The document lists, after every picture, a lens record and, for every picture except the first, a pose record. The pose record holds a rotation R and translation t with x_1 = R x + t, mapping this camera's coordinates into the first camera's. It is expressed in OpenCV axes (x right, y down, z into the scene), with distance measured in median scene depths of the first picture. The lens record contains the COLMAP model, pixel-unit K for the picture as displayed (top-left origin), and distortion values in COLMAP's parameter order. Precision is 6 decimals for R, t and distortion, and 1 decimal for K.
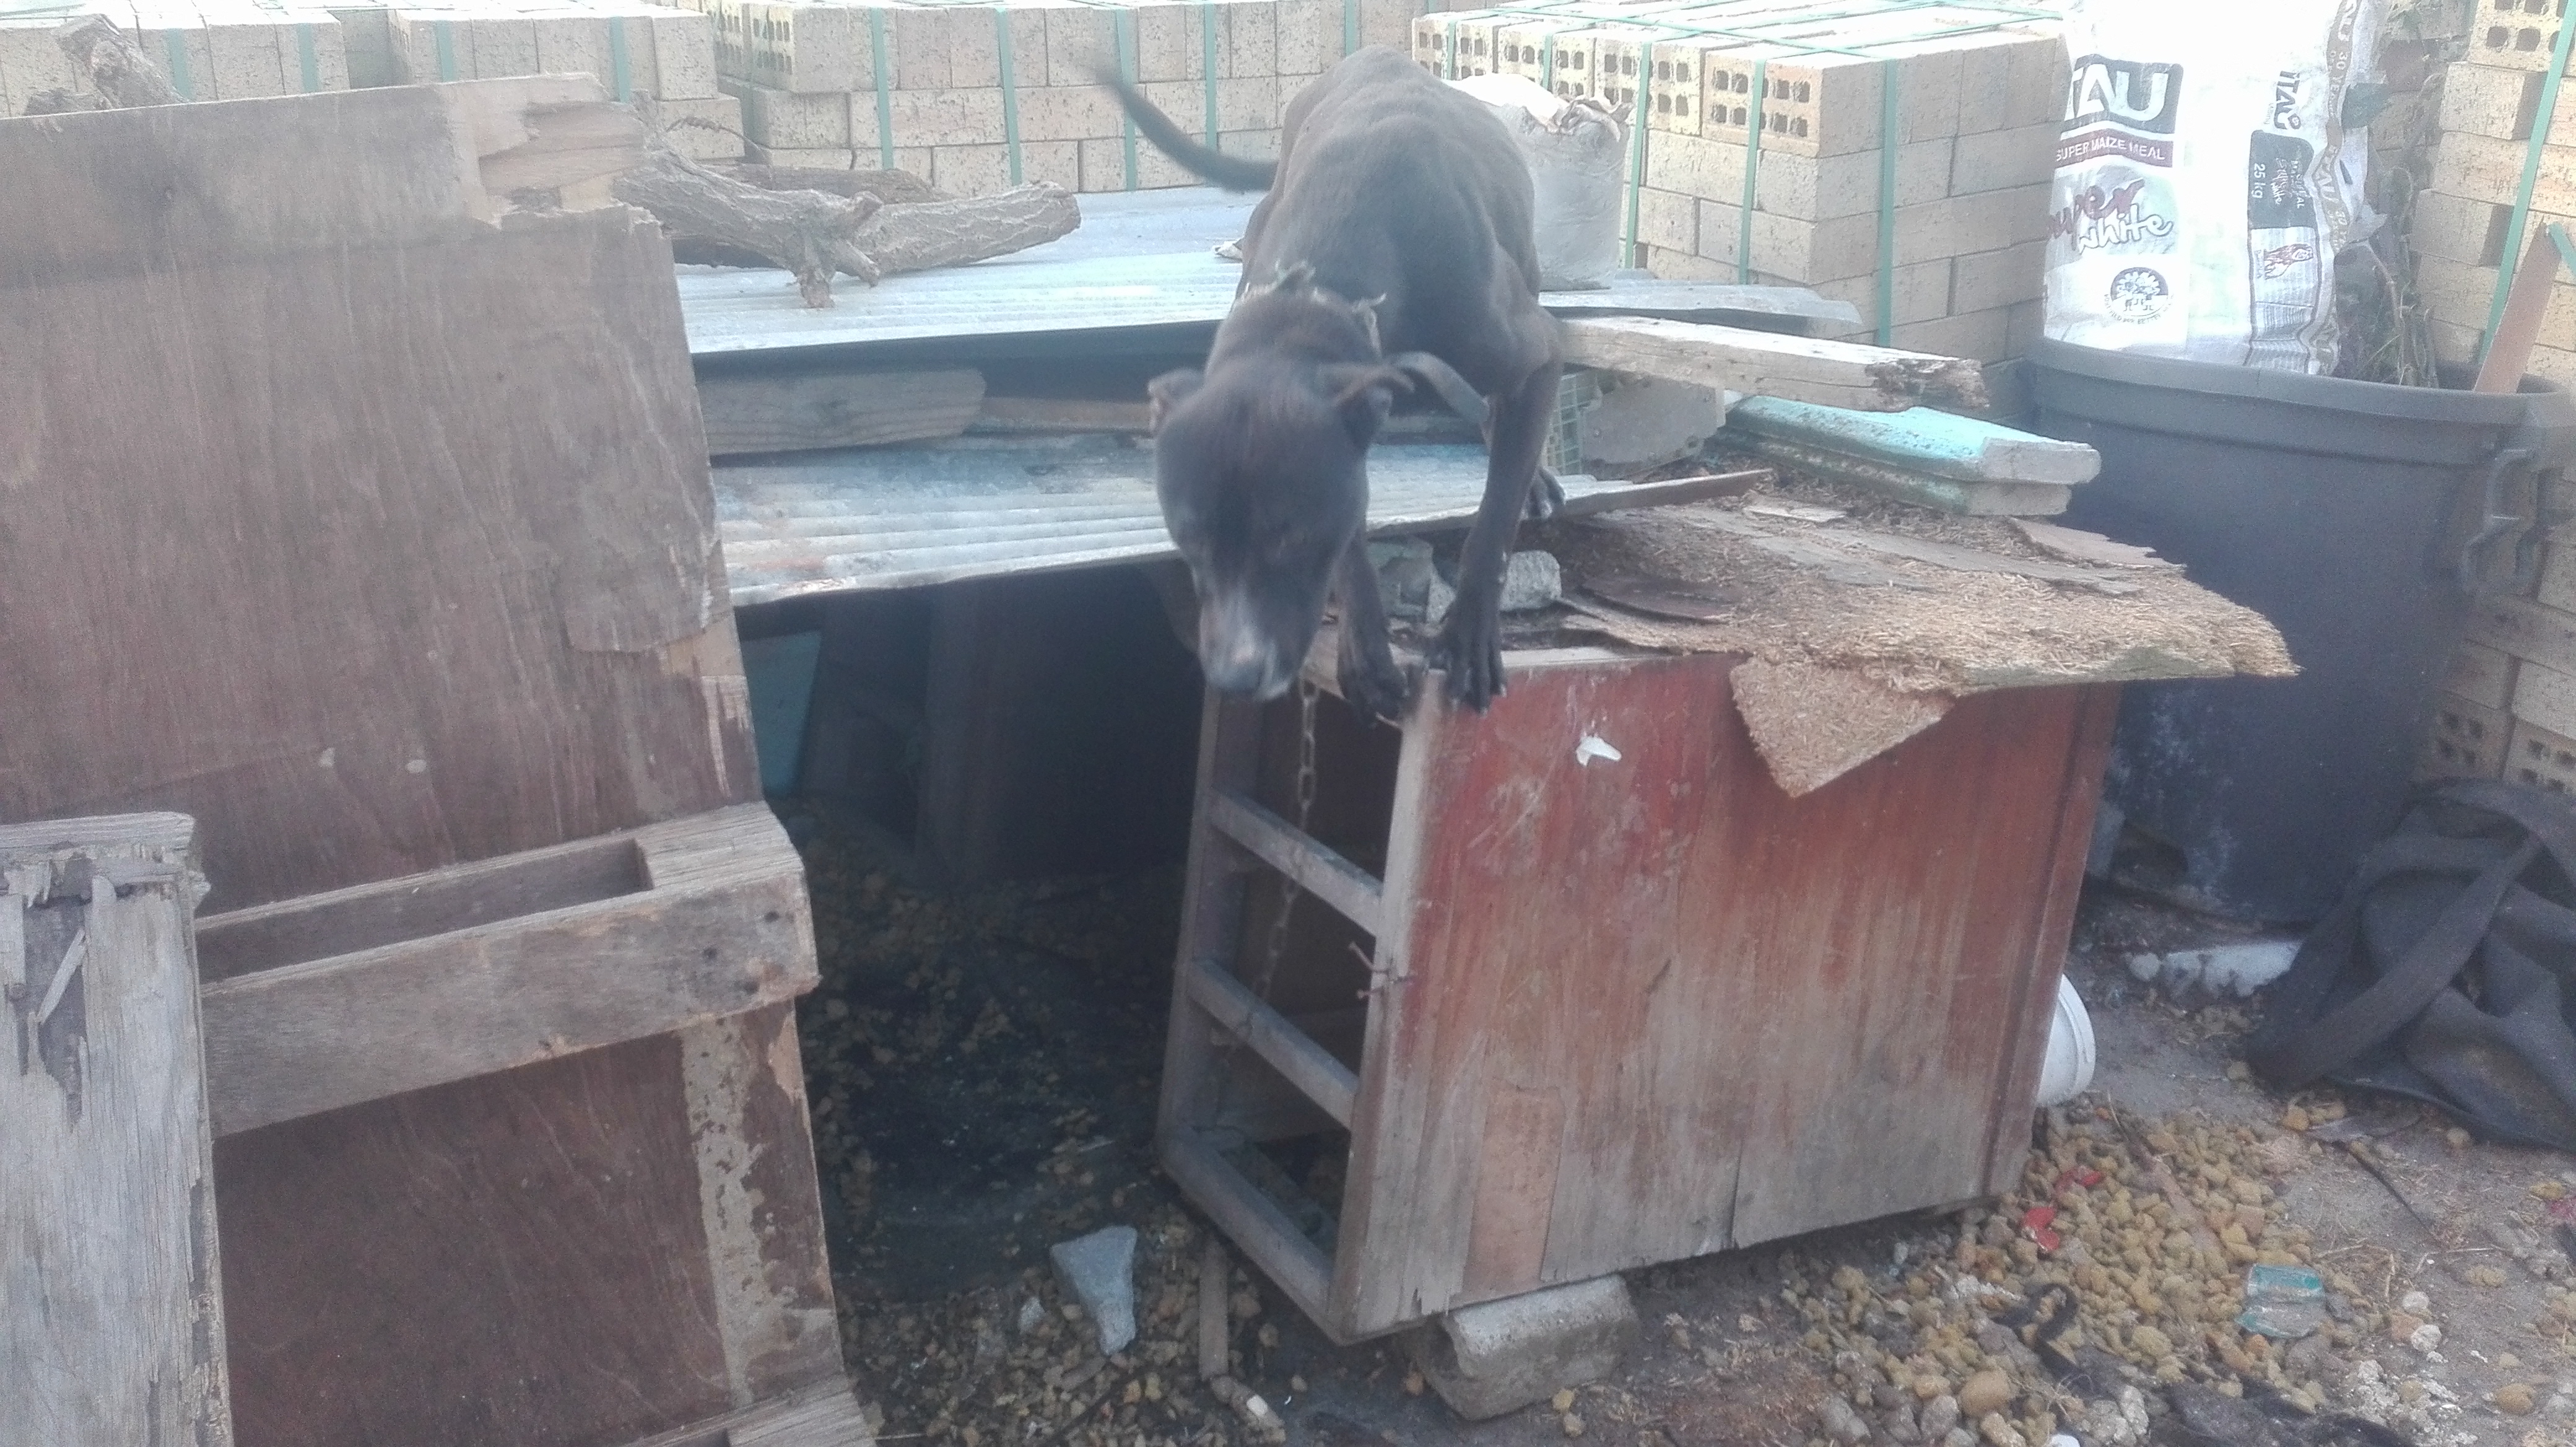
lens RADIAL K [[2129.2, 0, 1288.0], [0, 2129.2, 723.5], [0, 0, 1]] dist [0.121067, -0.232899]
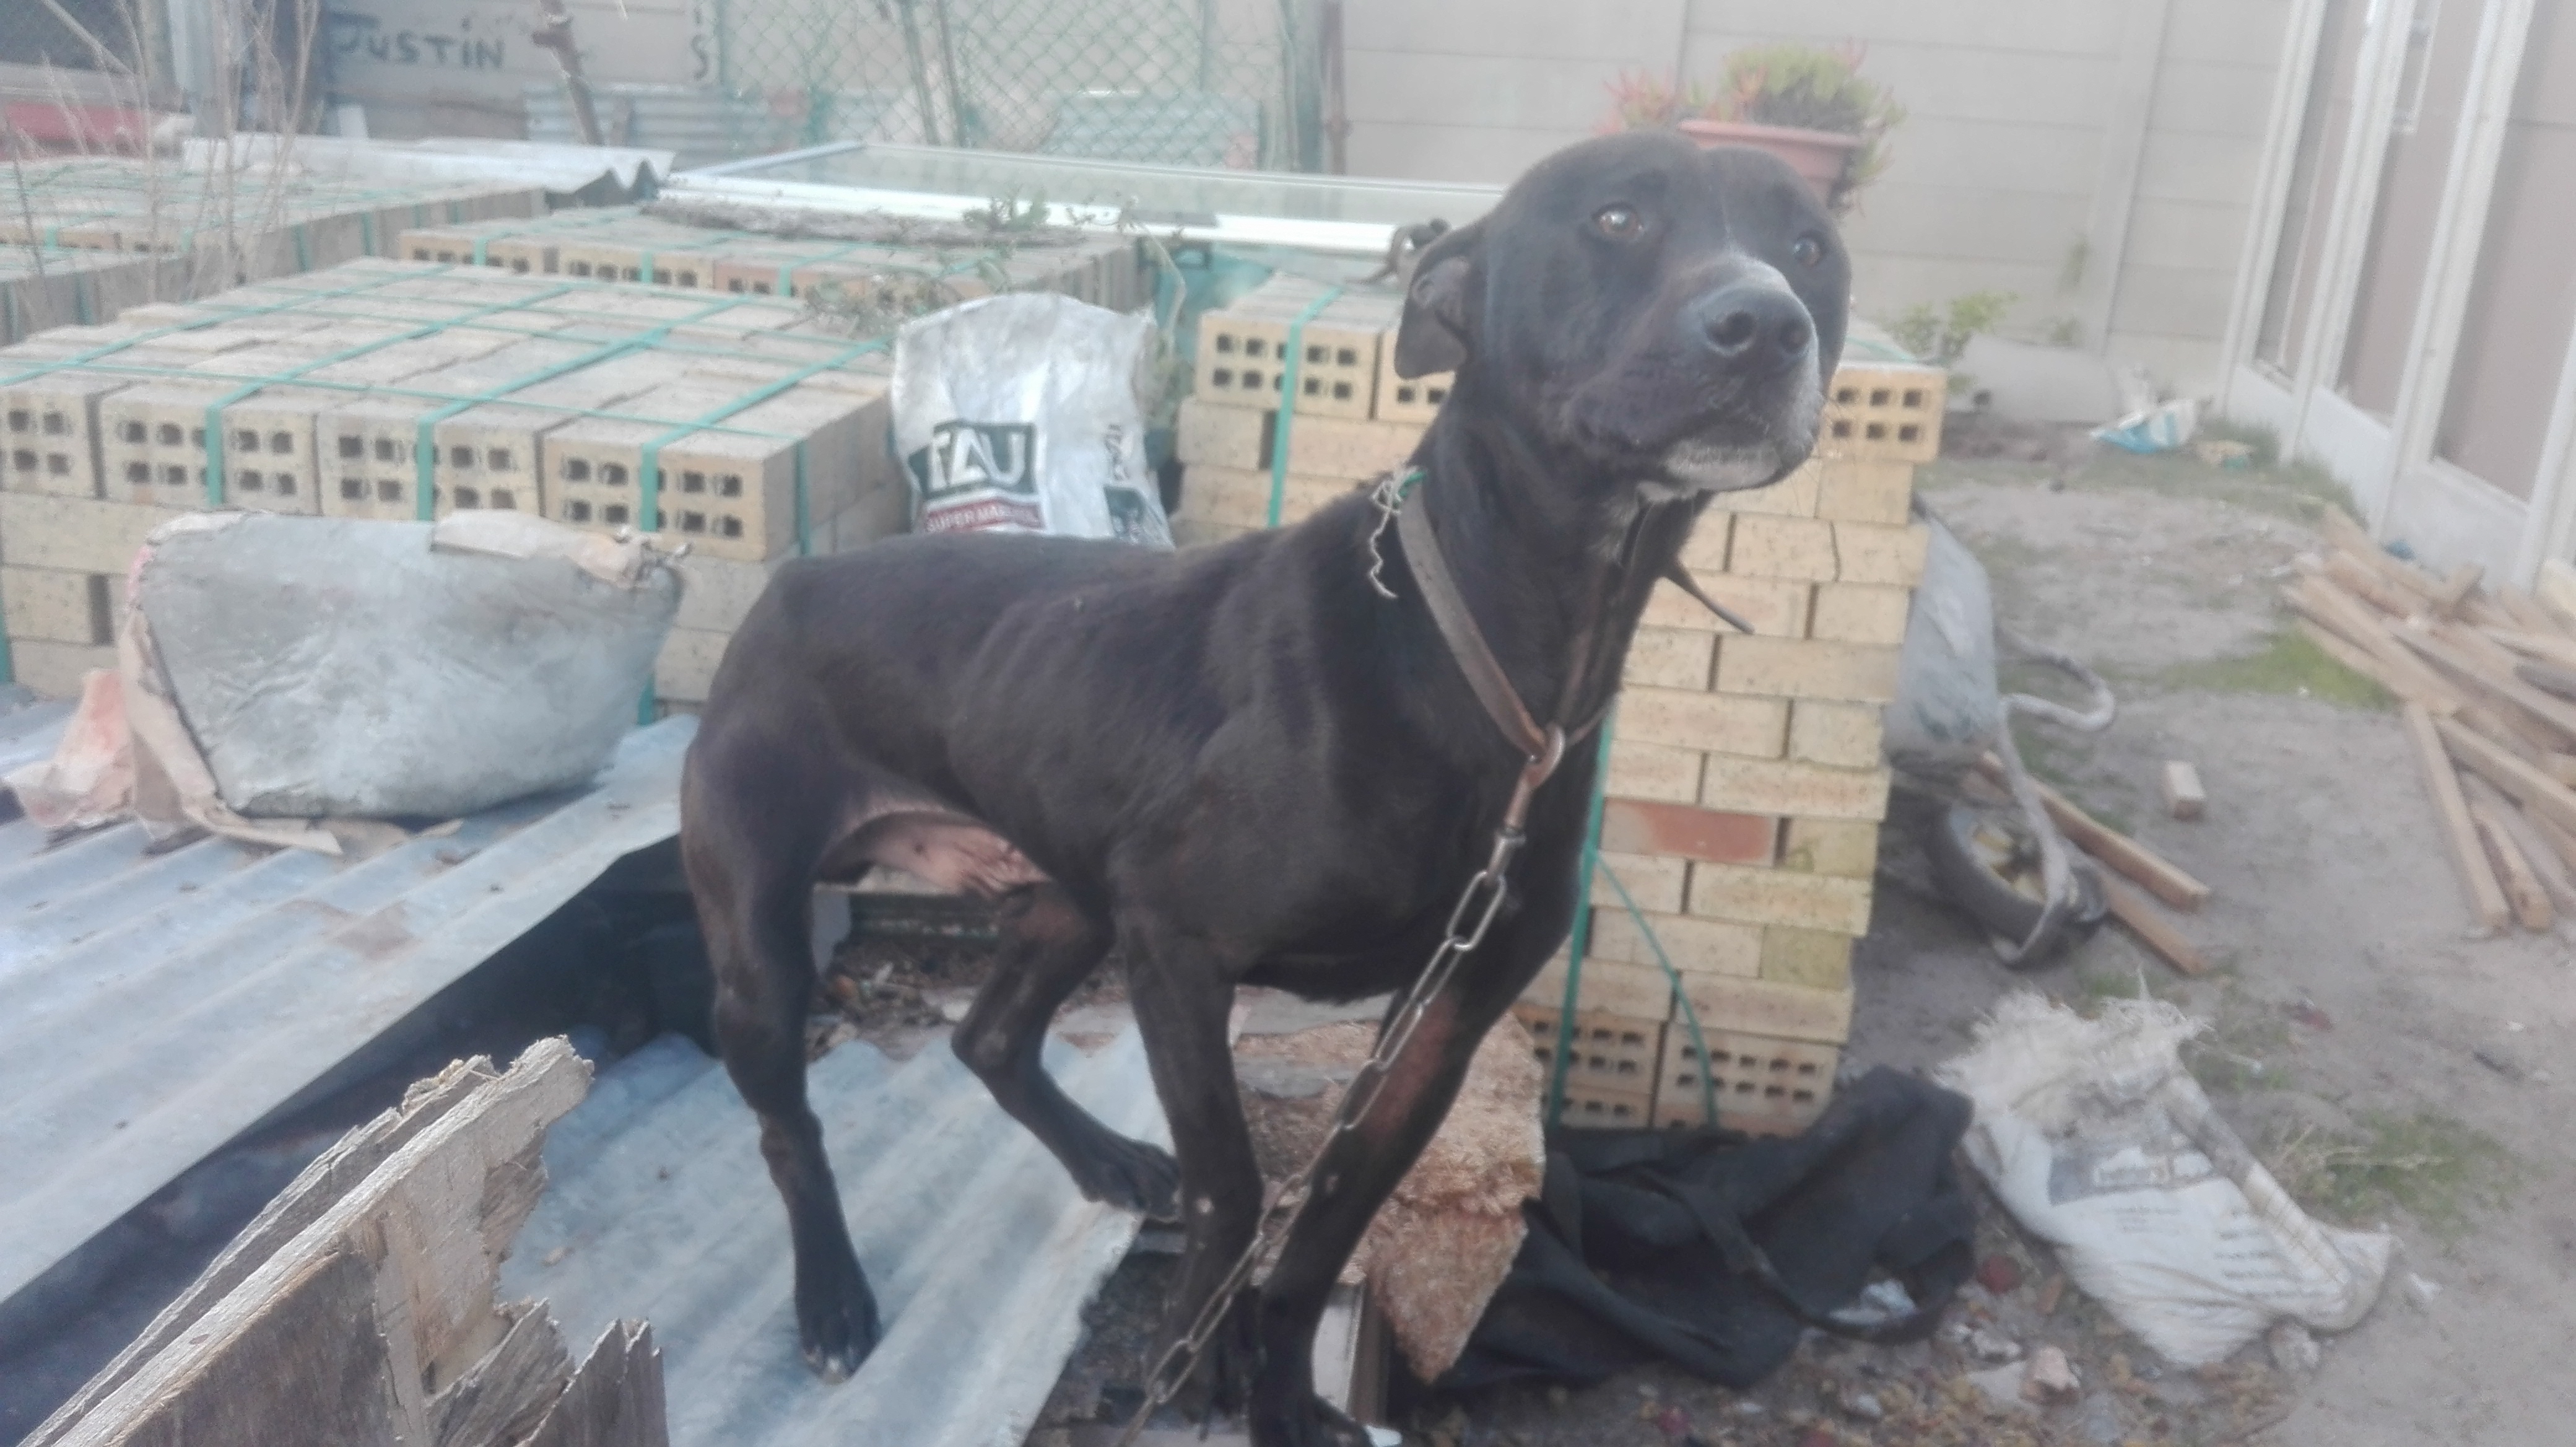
lens RADIAL K [[2115.9, 0, 1252.9], [0, 2115.9, 784.6], [0, 0, 1]] dist [0.081594, -0.169726]
pose [[0.584348, -0.202861, 0.785738, -0.377714], [0.243892, 0.967389, 0.068378, -0.241856], [-0.773986, 0.151679, 0.614768, 0.472008]]
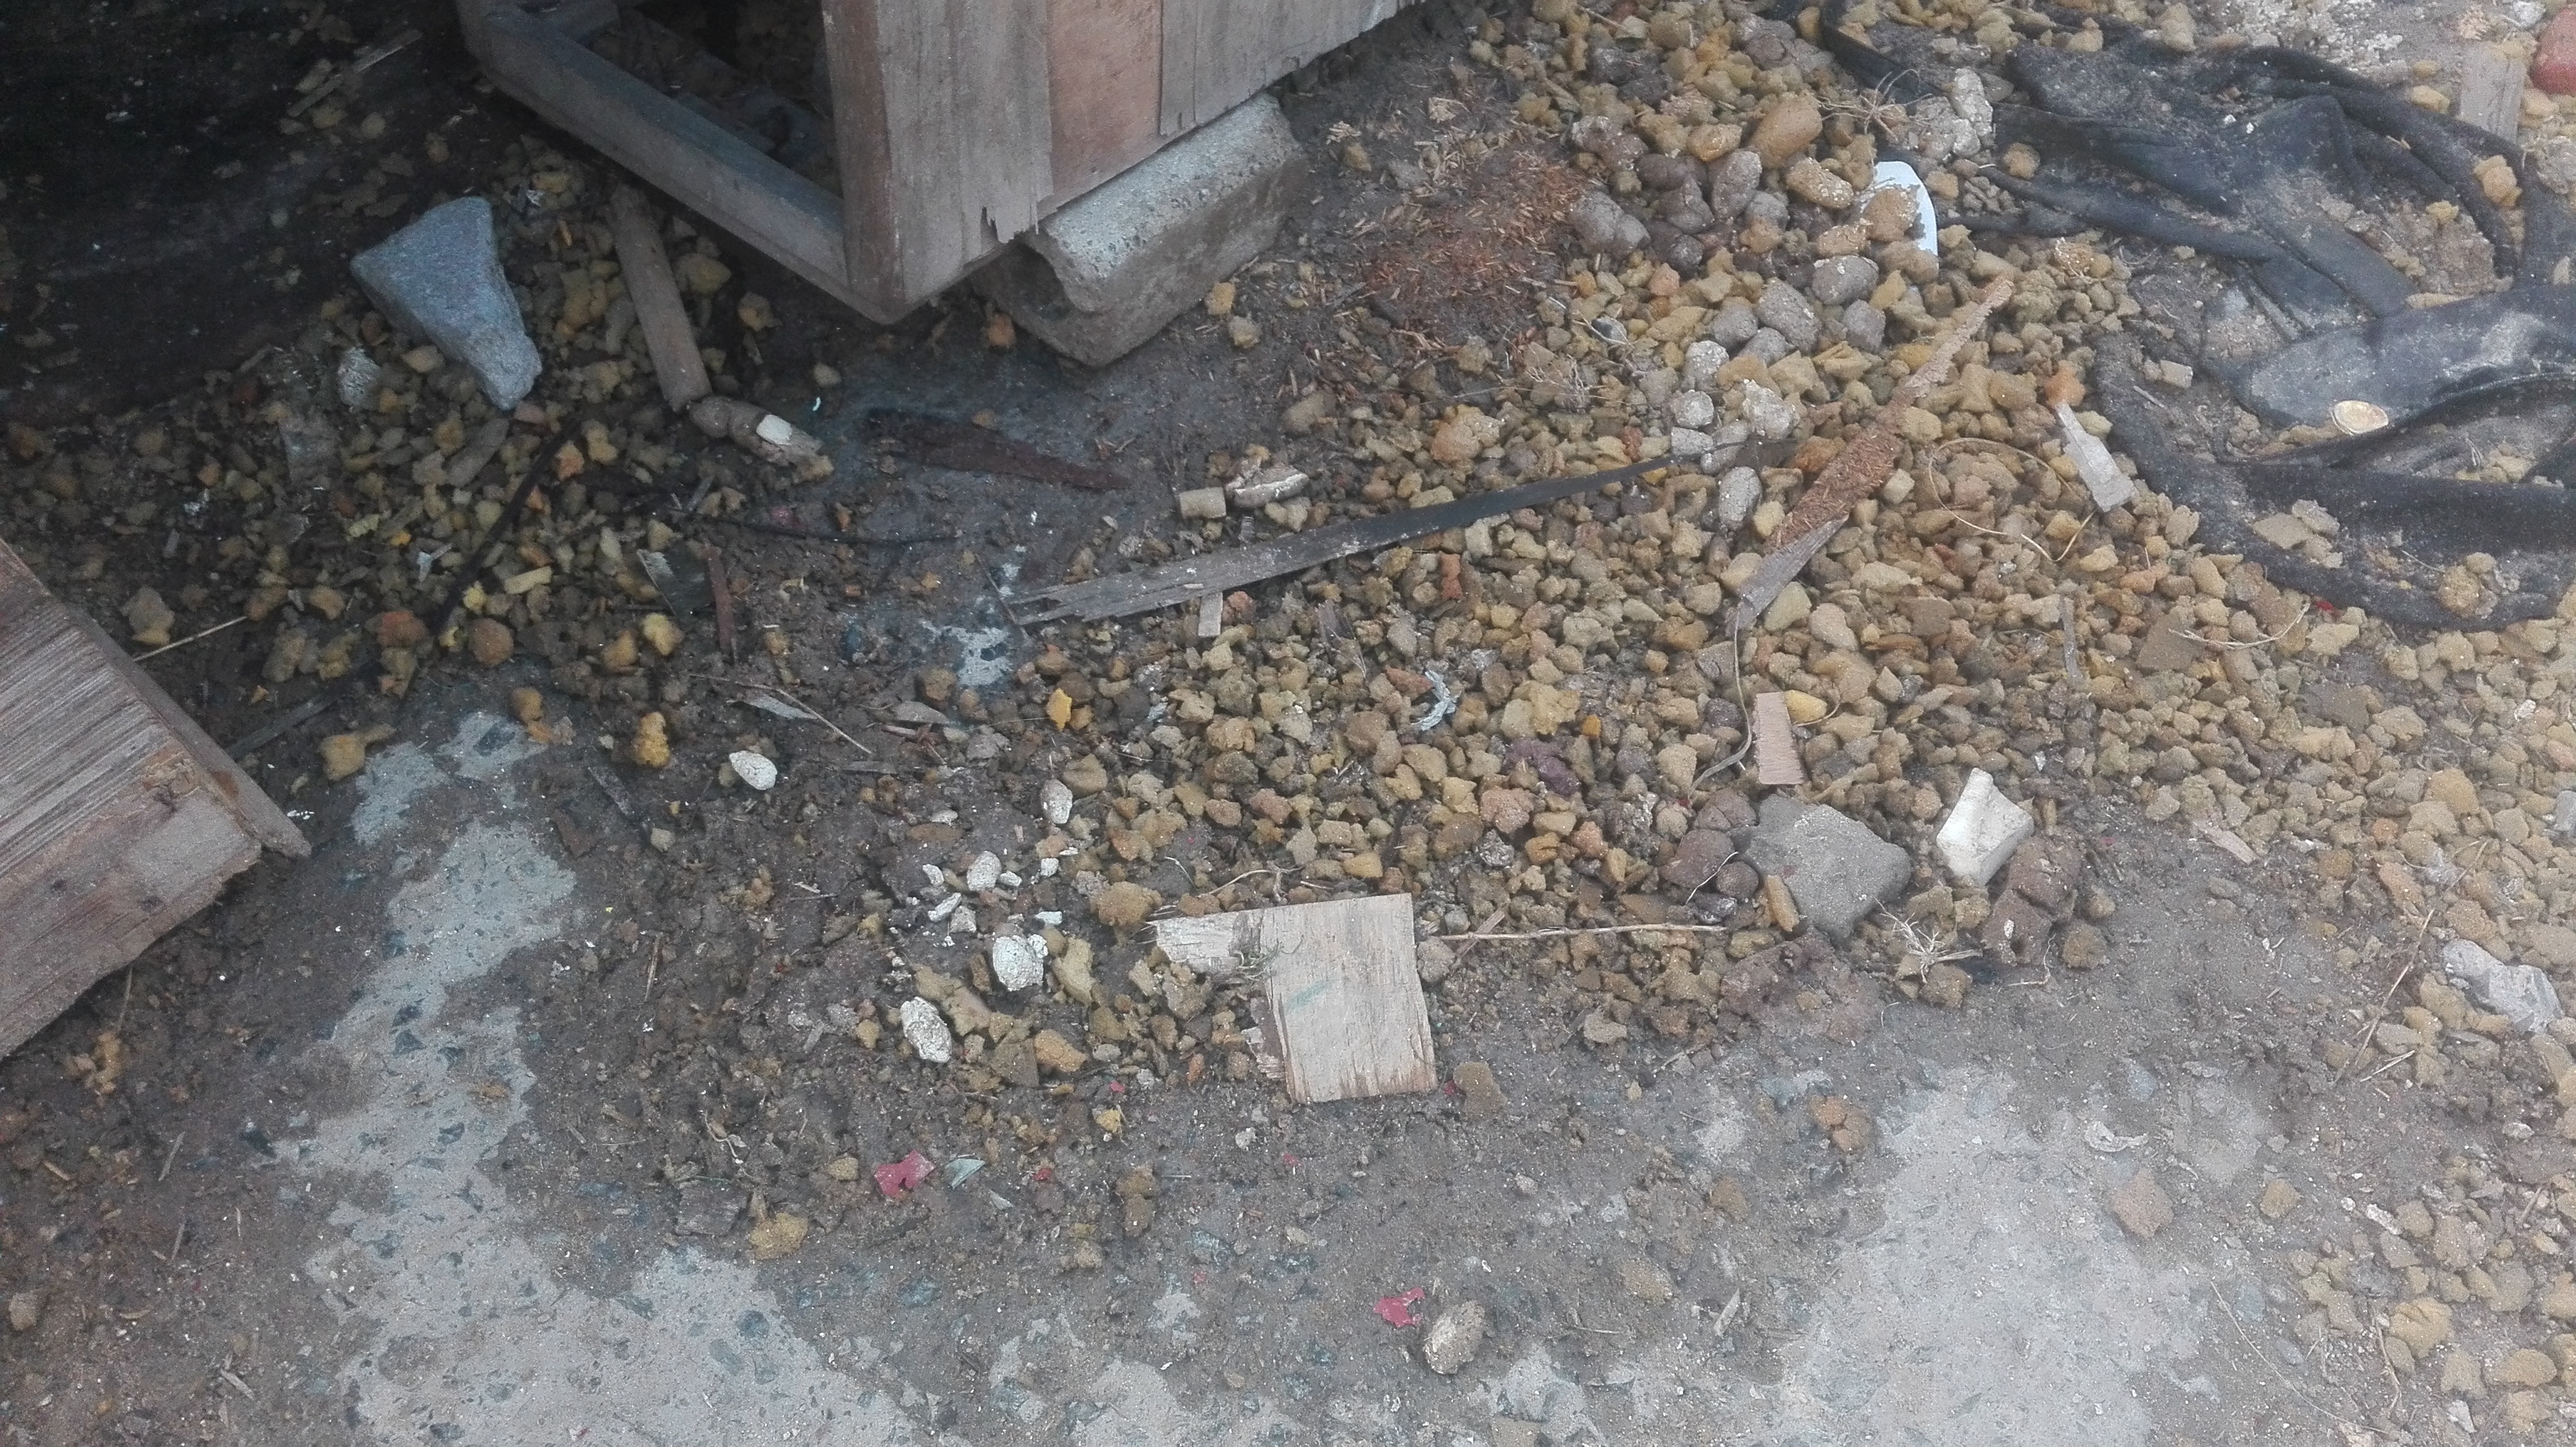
lens RADIAL K [[2138.6, 0, 1285.2], [0, 2138.6, 717.5], [0, 0, 1]] dist [0.118053, -0.239229]
pose [[0.943345, -0.283642, 0.172183, -0.005149], [0.142530, 0.814991, 0.561671, 0.047053], [-0.299641, -0.505308, 0.809246, 0.380510]]
